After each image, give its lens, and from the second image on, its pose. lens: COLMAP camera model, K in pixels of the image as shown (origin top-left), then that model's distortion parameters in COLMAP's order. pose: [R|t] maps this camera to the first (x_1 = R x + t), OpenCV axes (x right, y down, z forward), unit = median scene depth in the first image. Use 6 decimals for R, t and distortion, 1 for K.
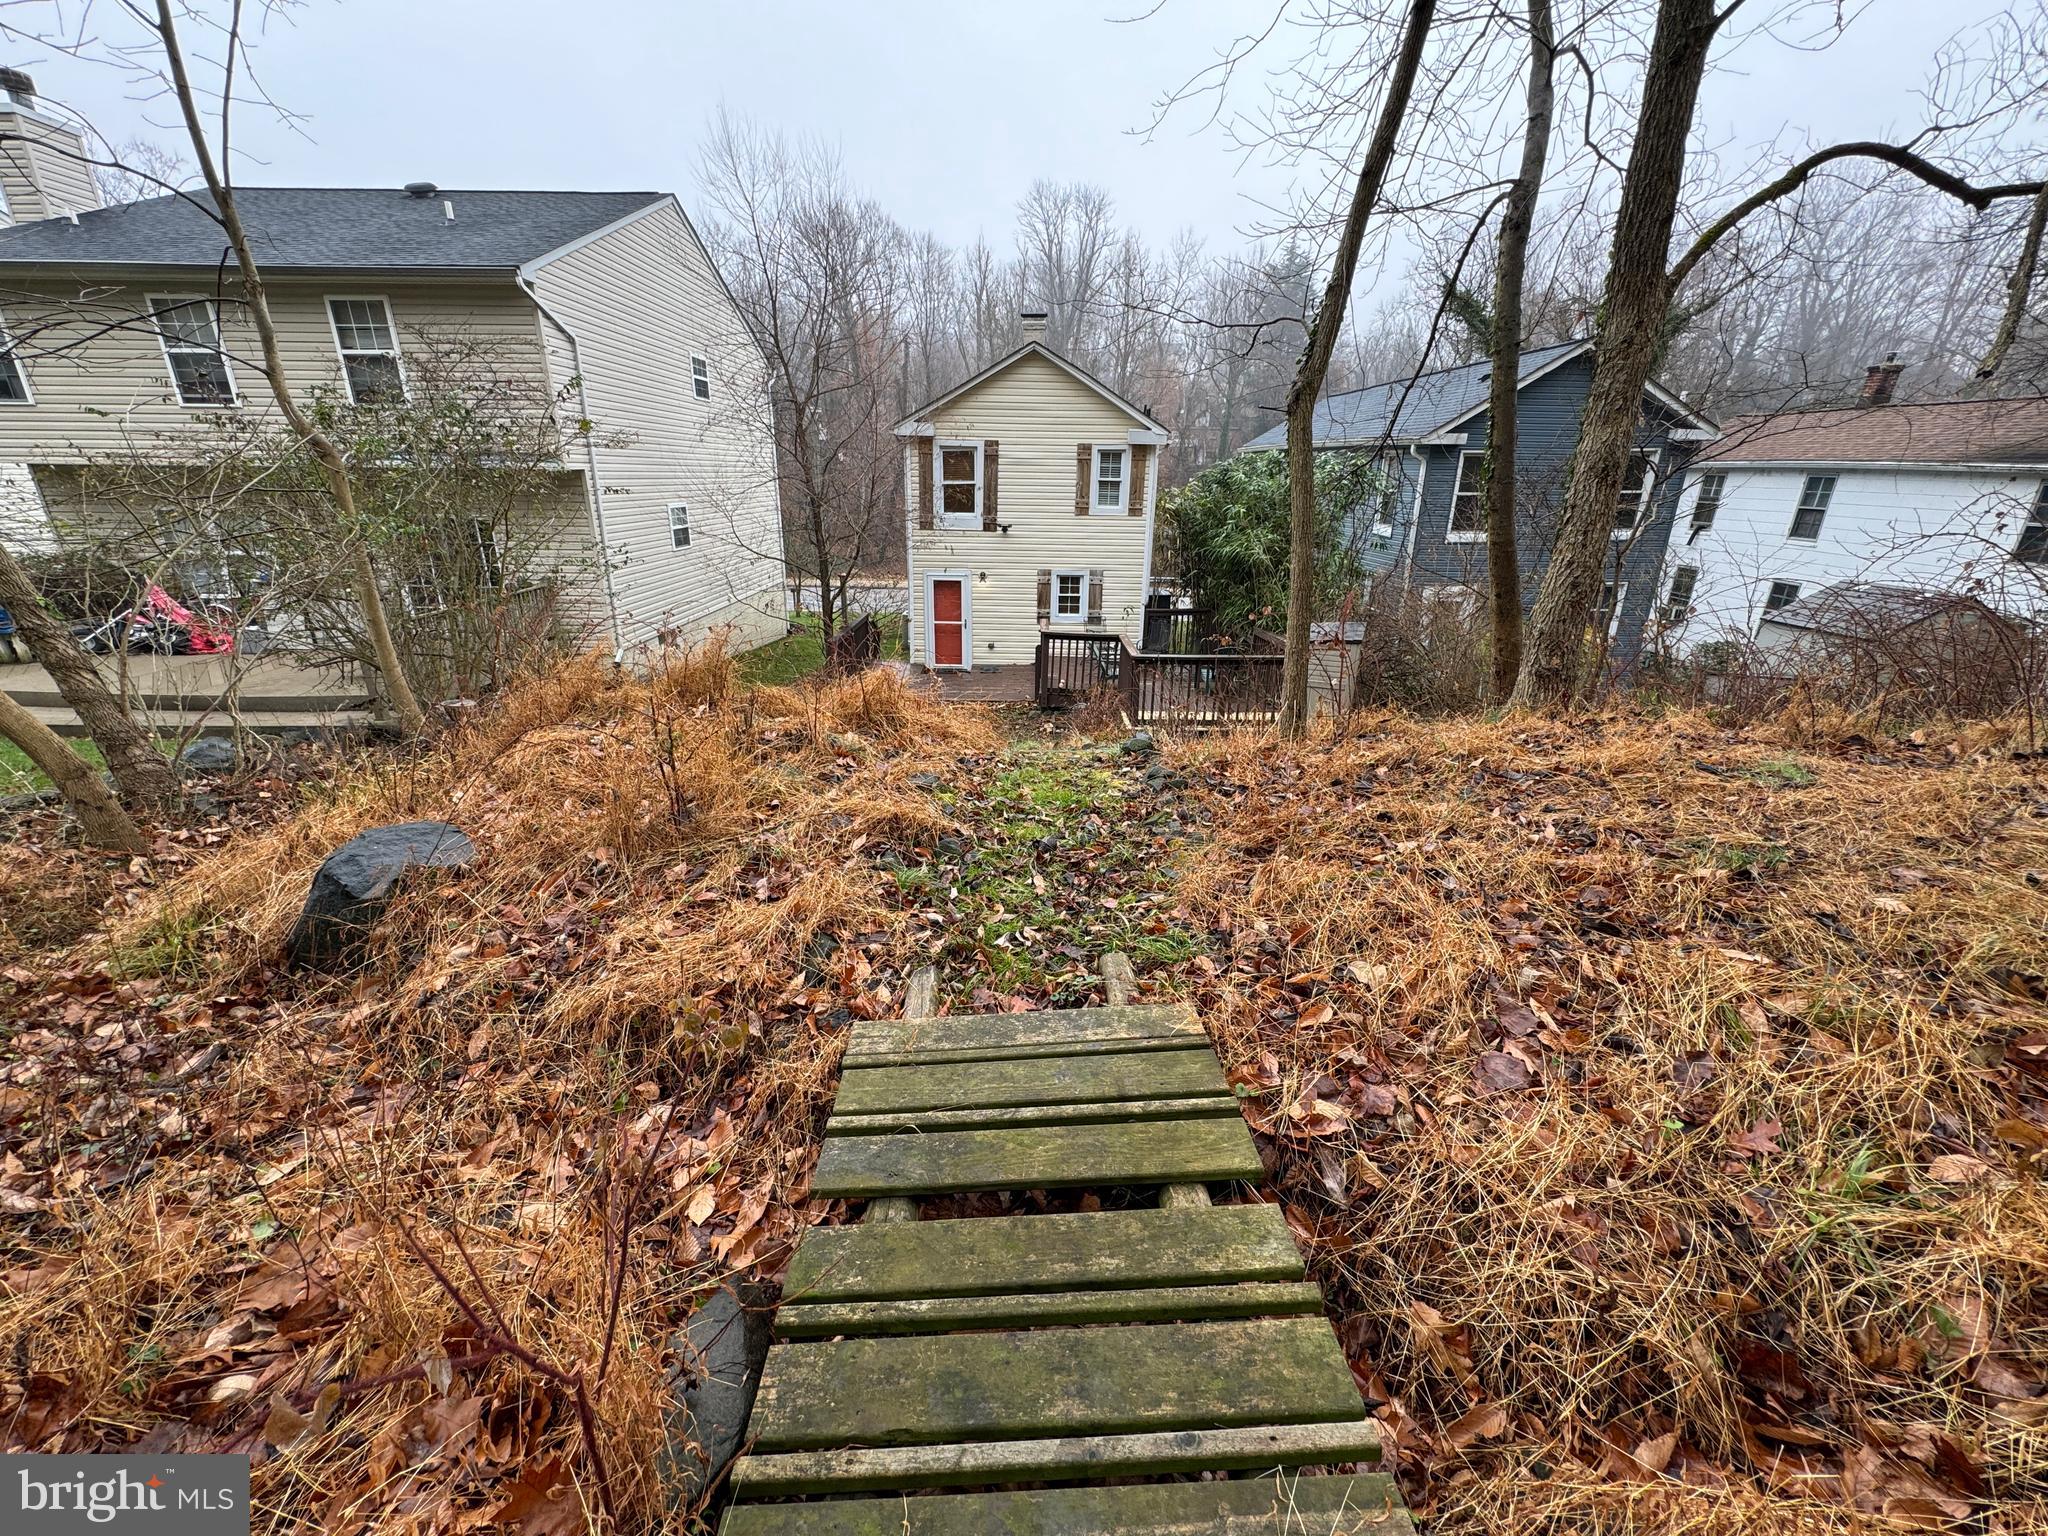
lens RADIAL K [[817.5, 0, 1021.8], [0, 817.5, 768.3], [0, 0, 1]] dist [-0.003725, 0.000504]
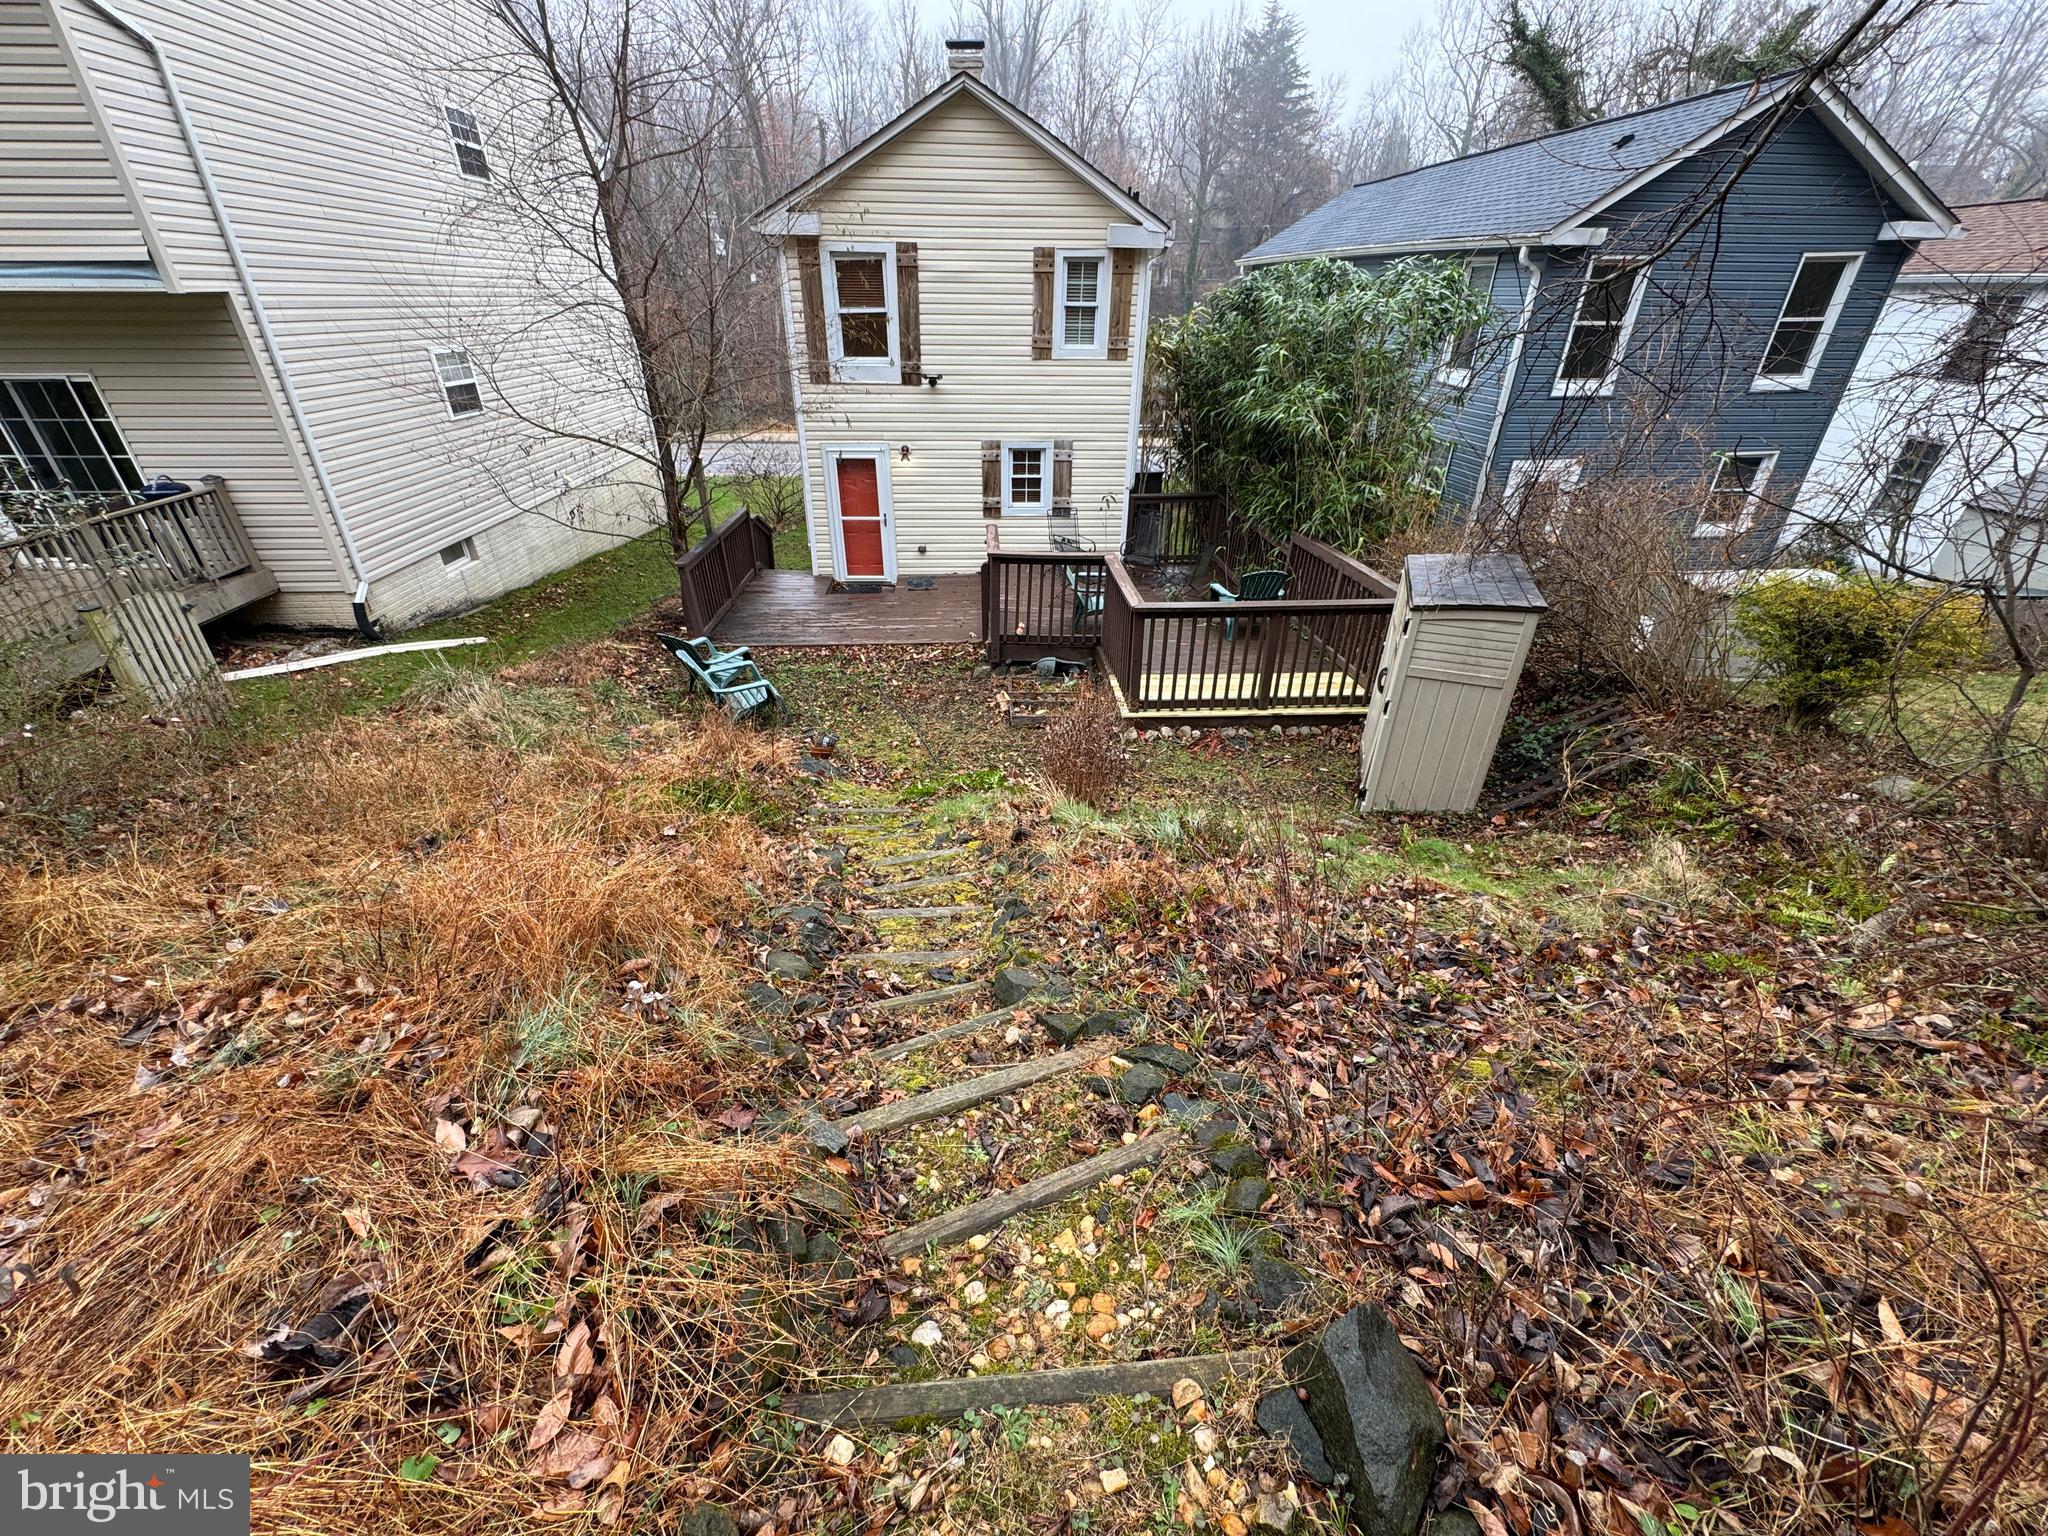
lens RADIAL K [[817.5, 0, 1021.8], [0, 817.5, 766.5], [0, 0, 1]] dist [-0.003725, 0.000504]
pose [[0.998297, -0.033268, 0.047928, 0.011059], [0.024426, 0.984354, 0.174500, -0.088332], [-0.052983, -0.173032, 0.983490, 0.250258]]
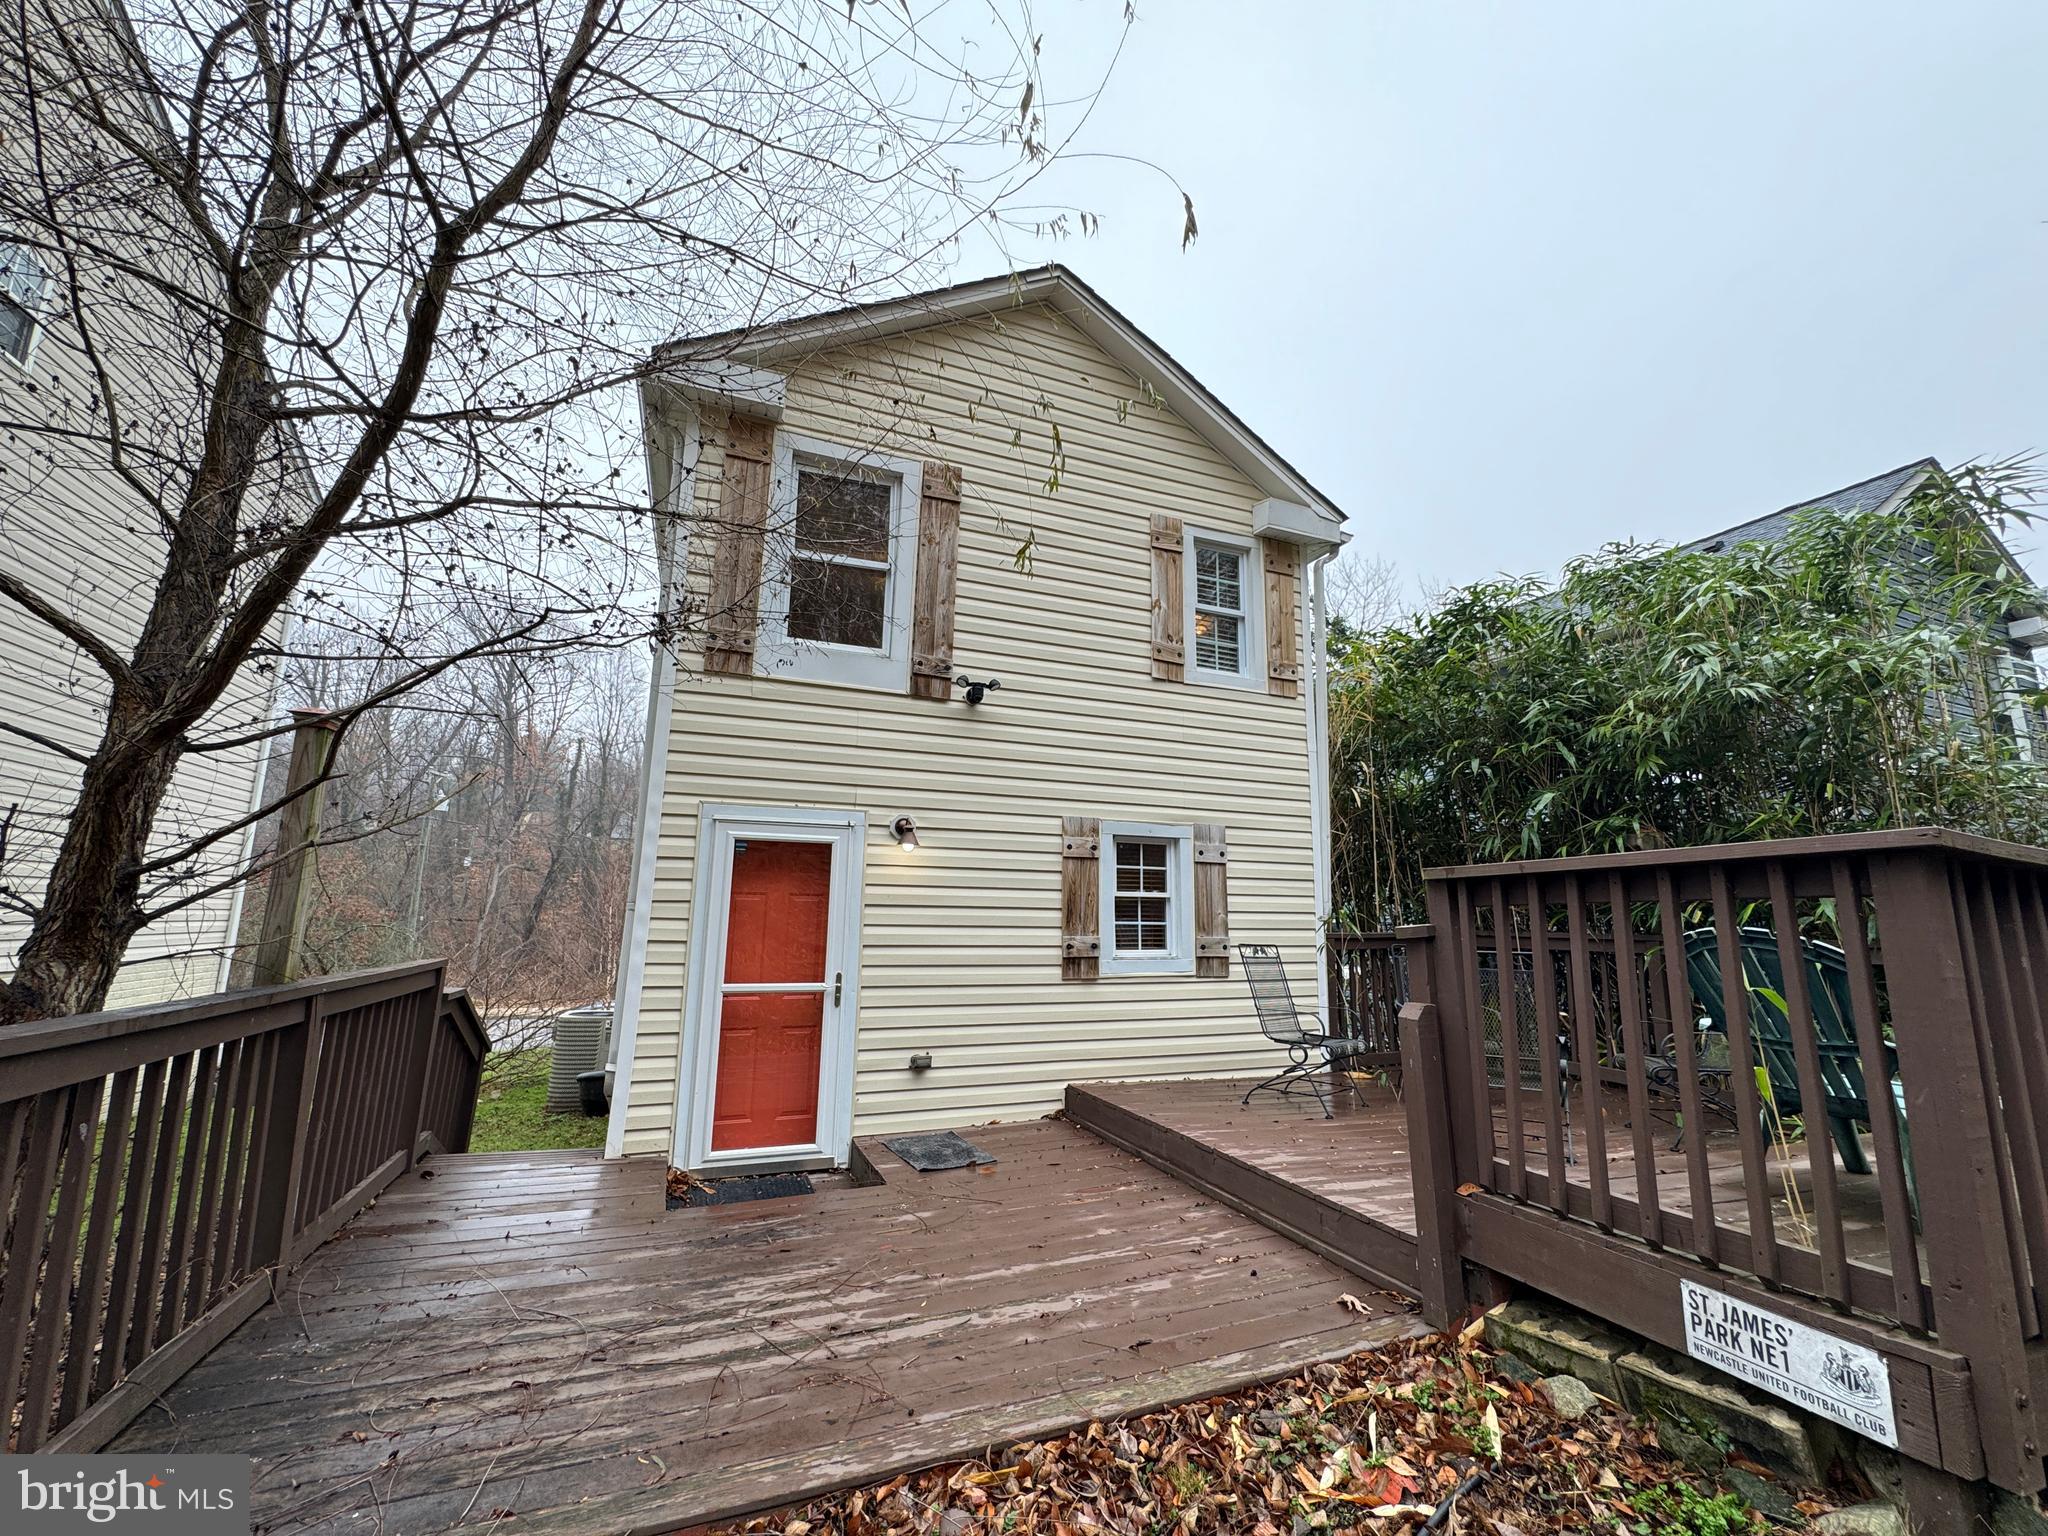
lens RADIAL K [[817.5, 0, 1031.0], [0, 817.5, 773.5], [0, 0, 1]] dist [-0.003725, 0.000504]
pose [[0.926711, 0.061256, 0.370748, -0.122651], [0.129904, 0.873572, -0.469037, -0.104029], [-0.352606, 0.482824, 0.801592, 0.741018]]
